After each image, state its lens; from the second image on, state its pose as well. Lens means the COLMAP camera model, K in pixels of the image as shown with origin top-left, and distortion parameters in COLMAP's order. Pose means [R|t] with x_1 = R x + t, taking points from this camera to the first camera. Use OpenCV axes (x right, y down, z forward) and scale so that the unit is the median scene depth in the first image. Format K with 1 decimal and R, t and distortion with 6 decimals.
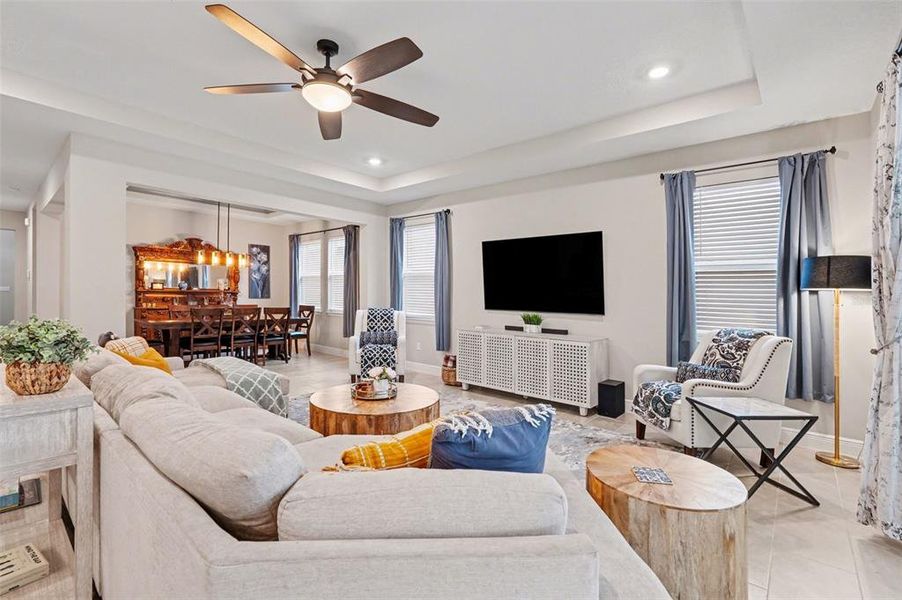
lens RADIAL K [[410.7, 0, 447.1], [0, 410.7, 295.3], [0, 0, 1]] dist [-0.002747, -0.000159]
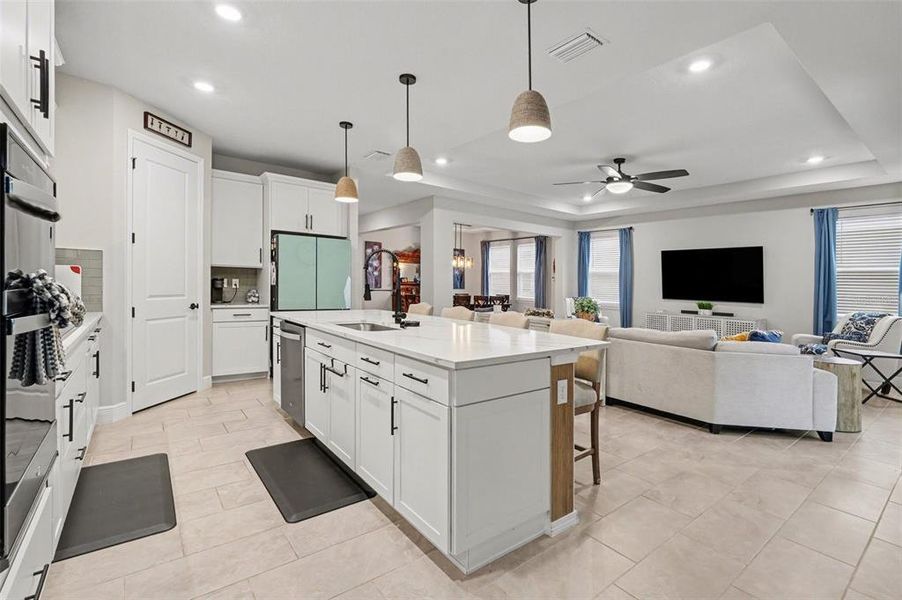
lens RADIAL K [[418.1, 0, 448.7], [0, 418.1, 289.6], [0, 0, 1]] dist [-0.003276, 0.000221]
pose [[0.981089, 0.008802, -0.193357, -0.380092], [-0.006774, 0.999915, 0.011146, -0.008494], [0.193438, -0.009625, 0.981065, -0.595428]]
